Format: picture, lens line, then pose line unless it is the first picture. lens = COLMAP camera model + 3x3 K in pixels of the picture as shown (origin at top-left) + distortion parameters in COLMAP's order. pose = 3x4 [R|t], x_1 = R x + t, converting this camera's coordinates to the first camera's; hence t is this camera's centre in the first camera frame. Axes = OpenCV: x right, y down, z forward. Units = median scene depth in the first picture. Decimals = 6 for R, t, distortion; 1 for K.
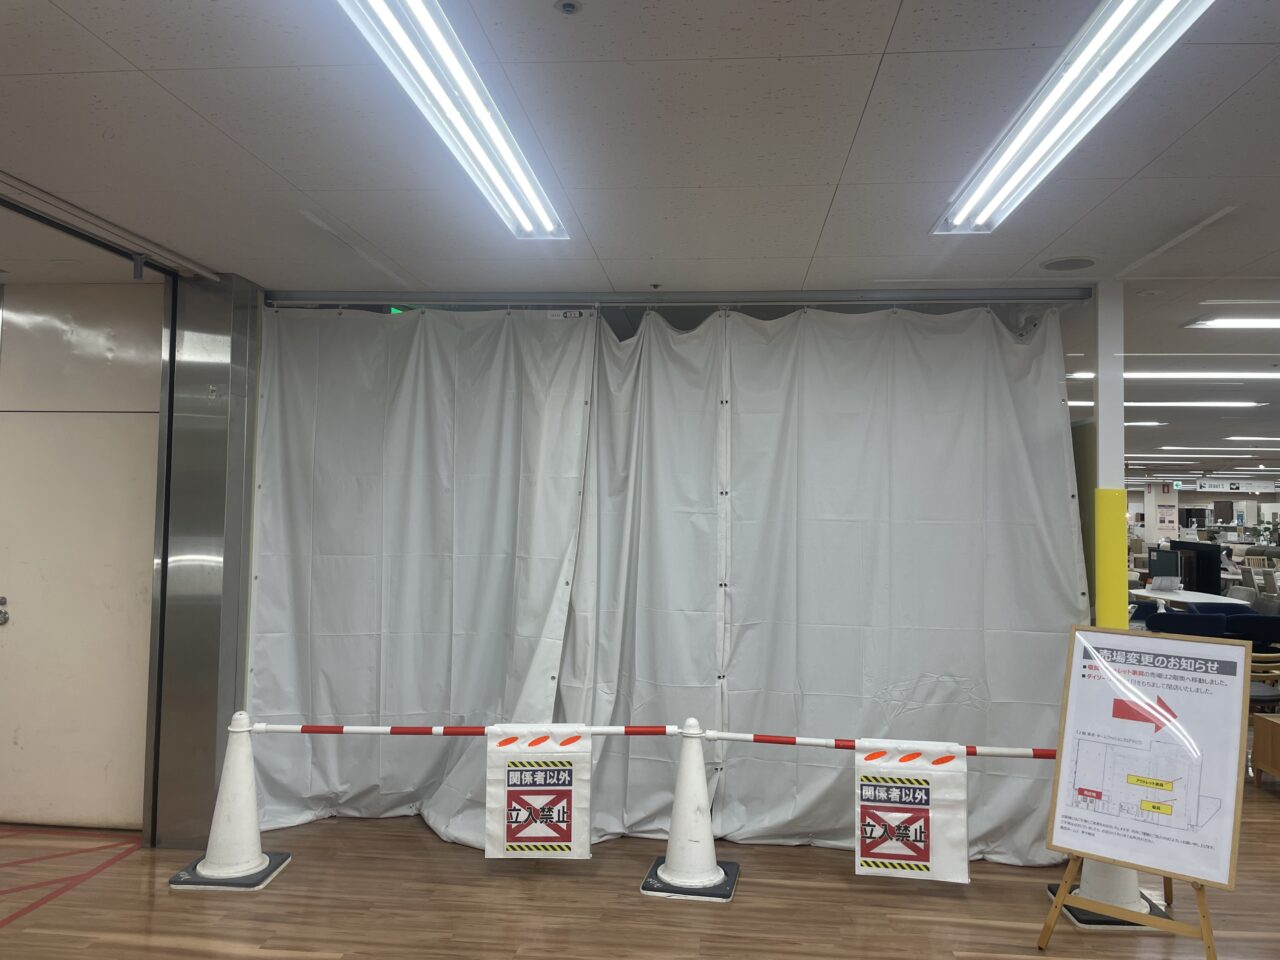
lens RADIAL K [[959.7, 0, 634.4], [0, 959.7, 462.7], [0, 0, 1]] dist [0.096391, -0.127766]
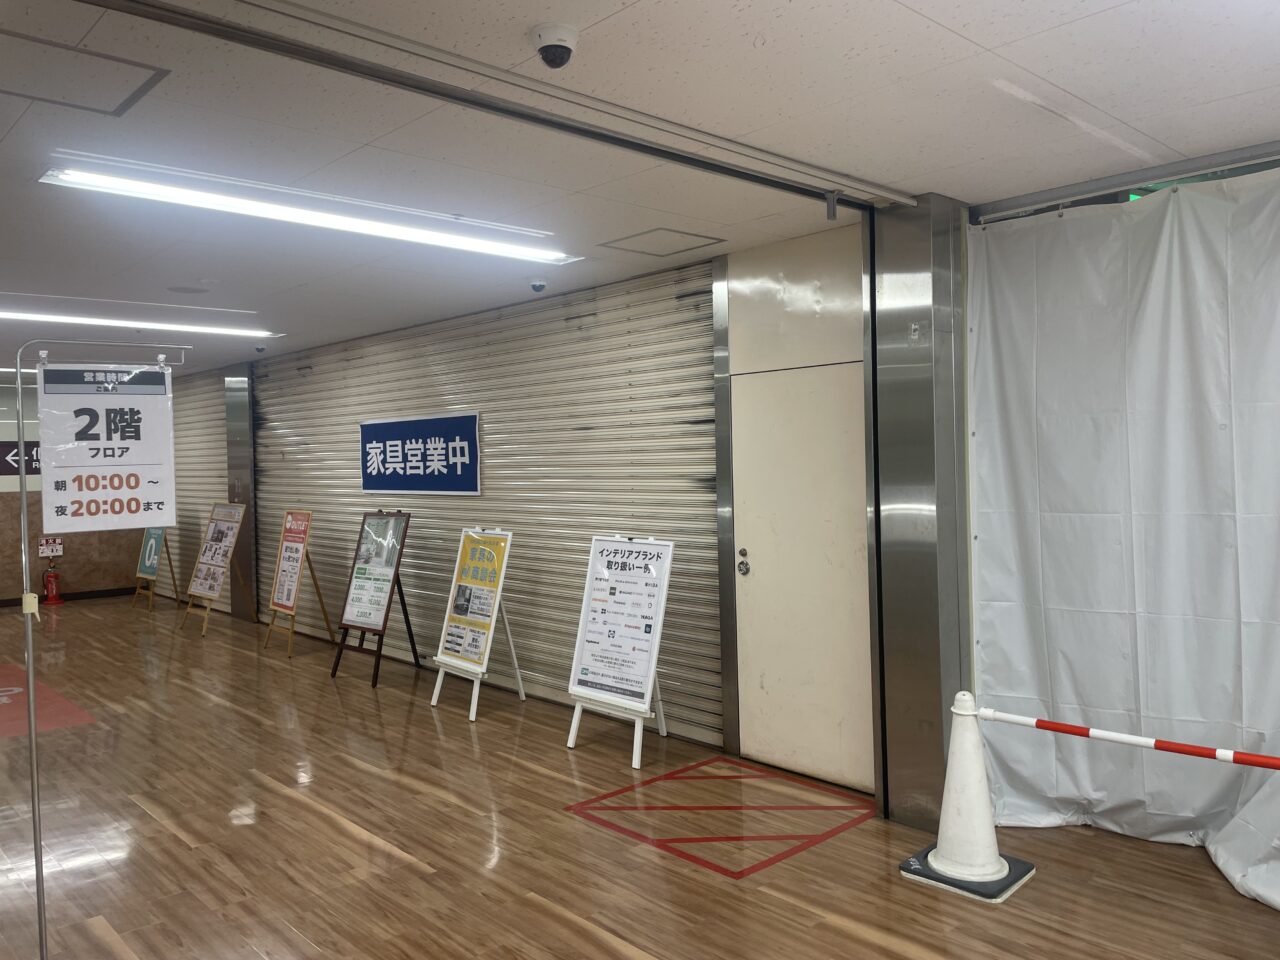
lens RADIAL K [[959.7, 0, 634.4], [0, 959.7, 462.7], [0, 0, 1]] dist [0.096391, -0.127766]
pose [[0.740849, -0.029614, -0.671018, -0.028843], [0.066469, 0.997356, 0.029370, 0.004796], [0.668374, -0.066361, 0.740859, 0.153376]]
